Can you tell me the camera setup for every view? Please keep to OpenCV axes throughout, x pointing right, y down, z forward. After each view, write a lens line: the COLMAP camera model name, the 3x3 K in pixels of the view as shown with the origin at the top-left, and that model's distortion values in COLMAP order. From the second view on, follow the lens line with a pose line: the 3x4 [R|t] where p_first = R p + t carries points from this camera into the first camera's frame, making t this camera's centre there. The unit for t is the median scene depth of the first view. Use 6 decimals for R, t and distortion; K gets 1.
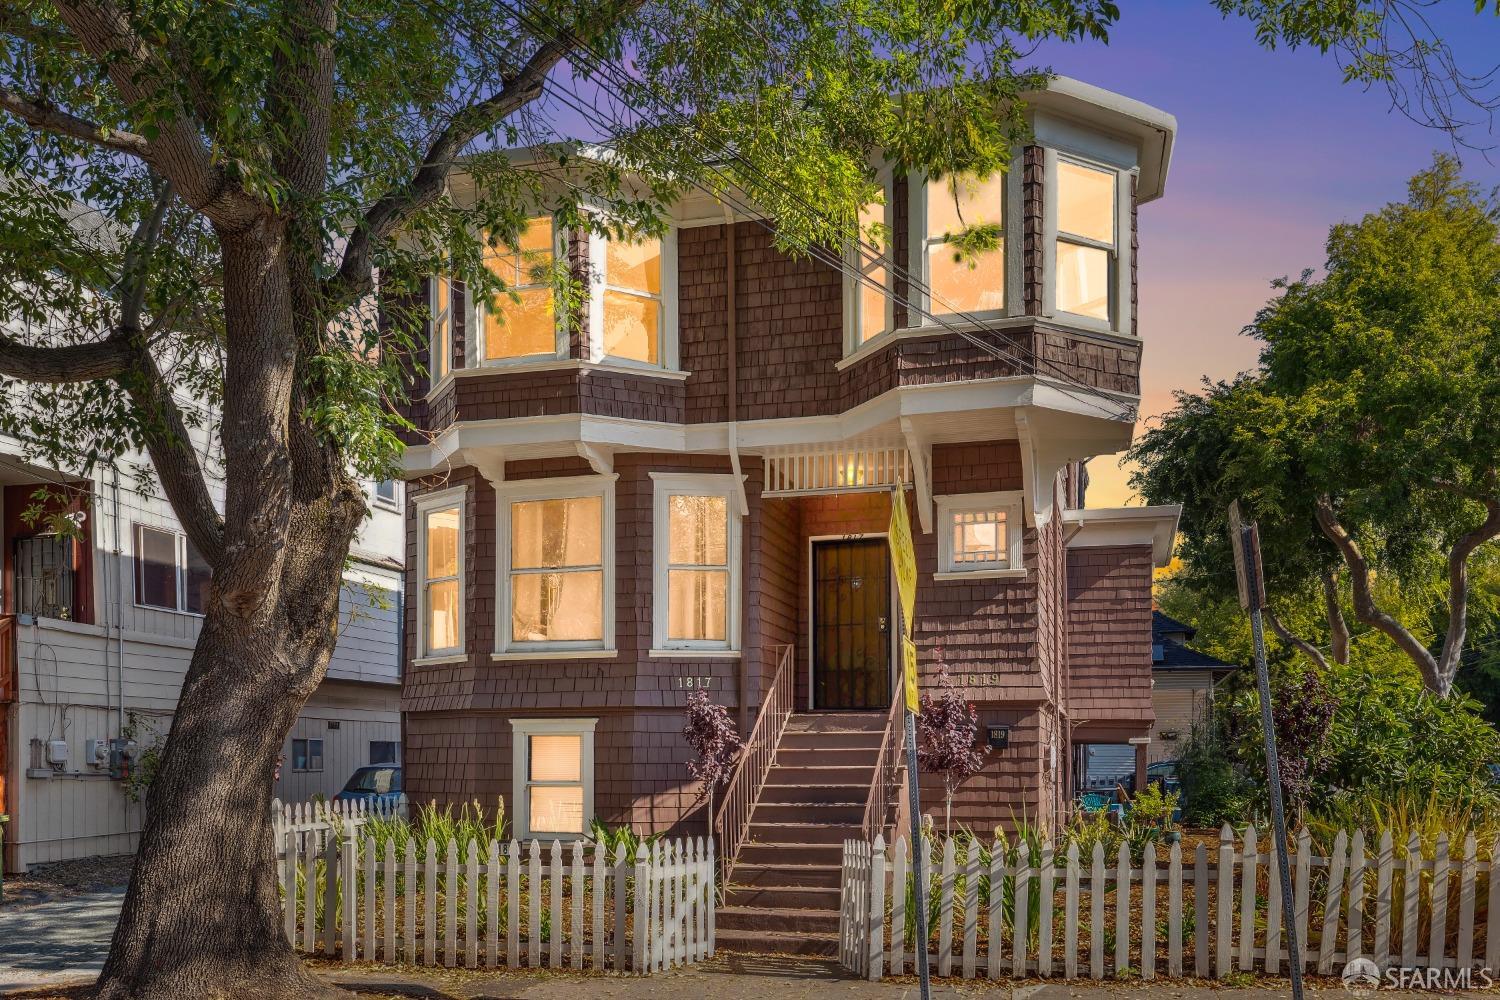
lens RADIAL K [[1336.5, 0, 761.6], [0, 1336.5, 602.1], [0, 0, 1]] dist [-0.006097, 0.031105]
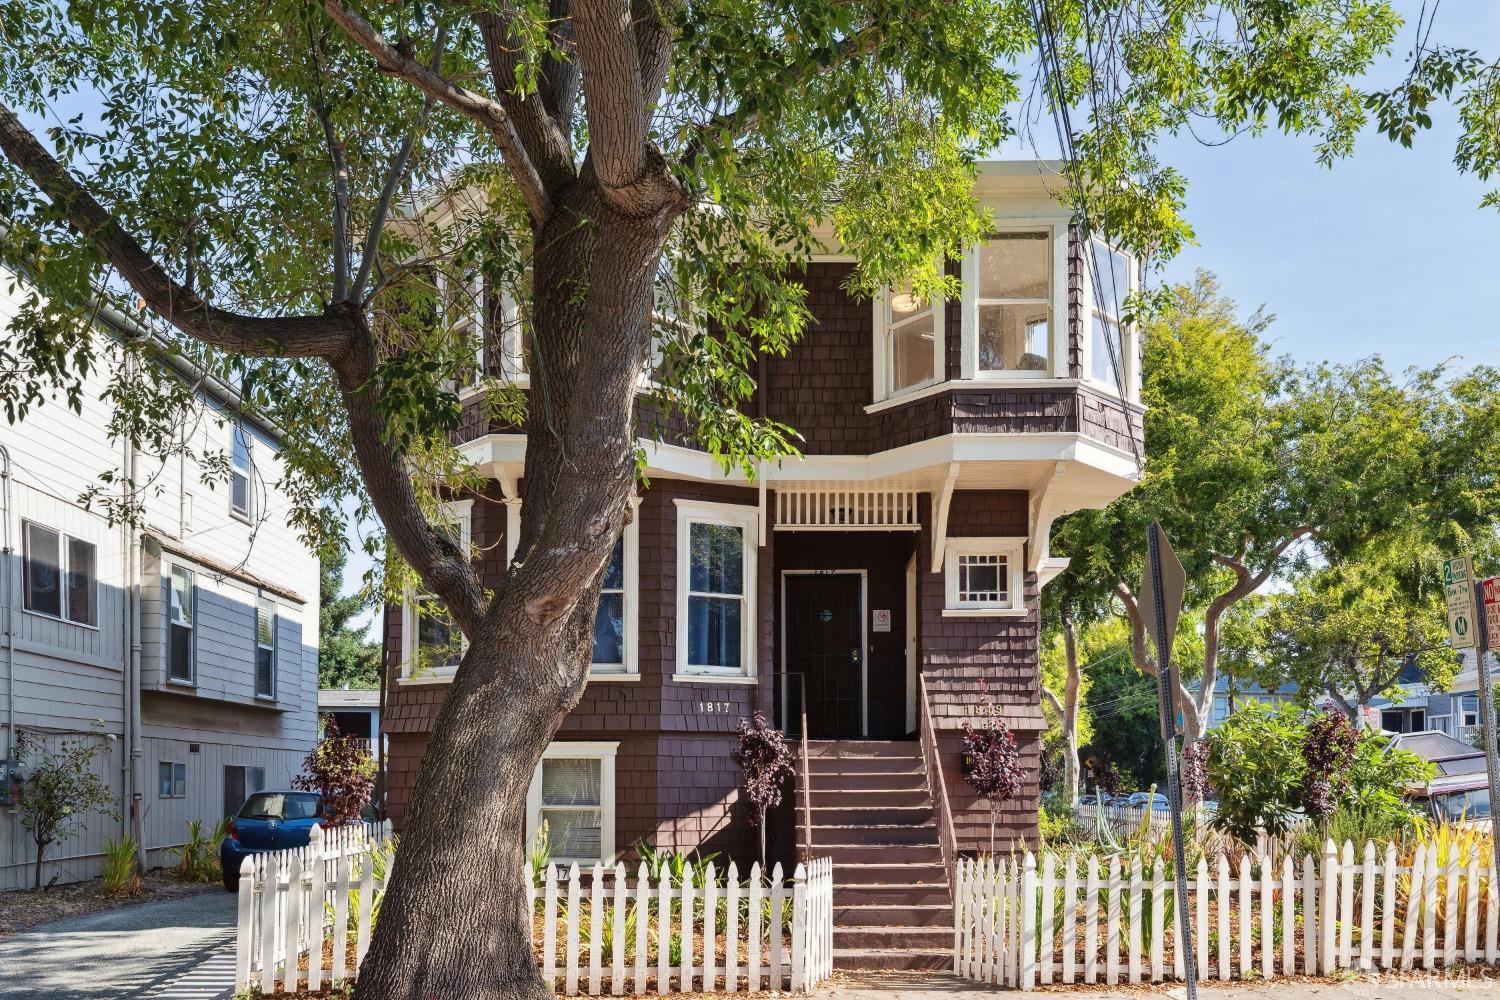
lens RADIAL K [[1271.0, 0, 769.2], [0, 1271.0, 620.4], [0, 0, 1]] dist [0.004166, -0.007546]
pose [[0.962504, 0.037584, 0.268652, -0.309616], [-0.033320, 0.999236, -0.020417, 0.013734], [-0.269214, 0.010700, 0.963021, 0.064244]]
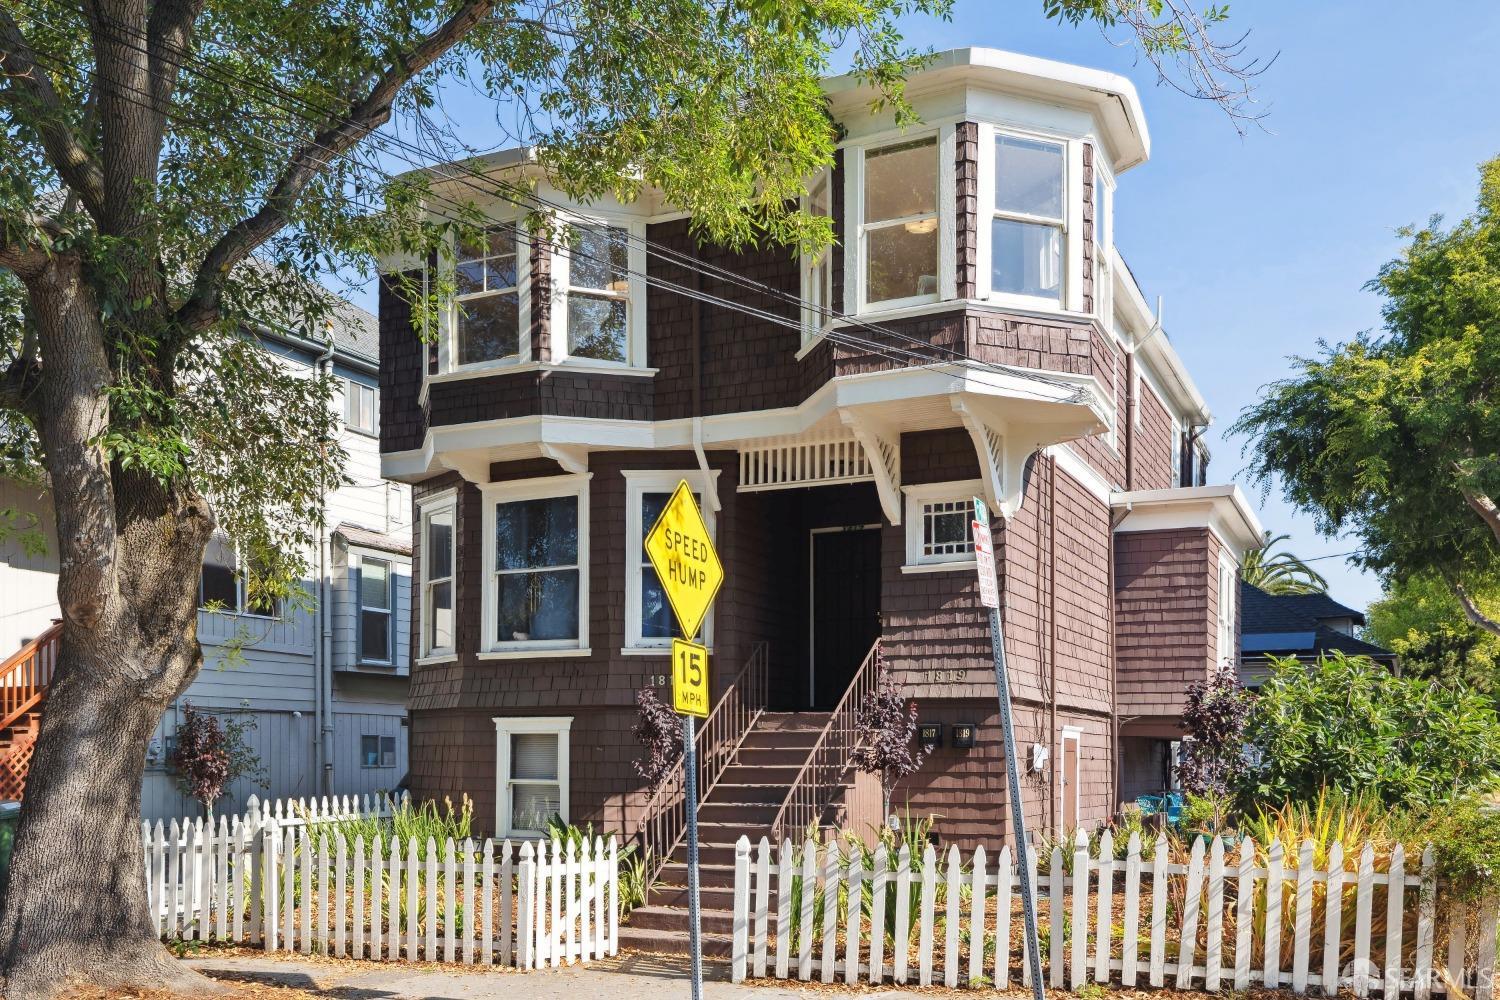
lens RADIAL K [[1411.0, 0, 769.7], [0, 1411.0, 584.4], [0, 0, 1]] dist [0.009258, 0.000000]
pose [[0.986734, -0.016692, -0.161482, 0.222369], [0.016259, 0.999860, -0.004004, -0.006535], [0.161527, 0.001326, 0.986867, -0.025985]]
